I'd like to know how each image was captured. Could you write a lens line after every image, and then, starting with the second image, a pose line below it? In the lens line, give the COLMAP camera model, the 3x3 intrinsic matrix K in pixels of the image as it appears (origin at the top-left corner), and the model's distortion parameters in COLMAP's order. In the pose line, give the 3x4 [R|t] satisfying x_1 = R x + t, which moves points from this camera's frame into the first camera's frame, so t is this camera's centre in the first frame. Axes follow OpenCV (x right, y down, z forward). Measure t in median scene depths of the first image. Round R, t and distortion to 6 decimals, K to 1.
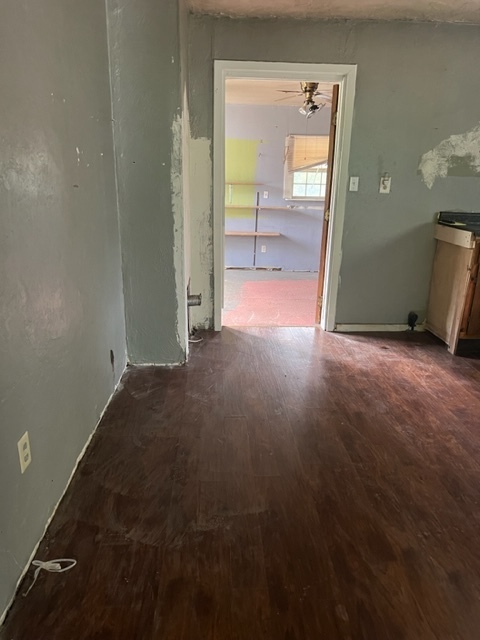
lens RADIAL K [[479.6, 0, 239.3], [0, 479.6, 322.4], [0, 0, 1]] dist [0.004922, -0.016333]
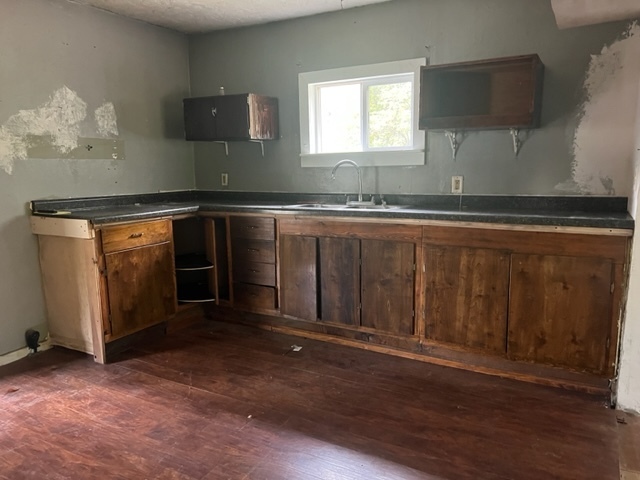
lens RADIAL K [[479.6, 0, 322.0], [0, 479.6, 243.8], [0, 0, 1]] dist [0.004922, -0.016333]
pose [[0.517152, -0.174981, 0.837816, -0.020839], [0.278263, 0.960074, 0.028754, -0.054071], [-0.809397, 0.218264, 0.545195, 0.199694]]
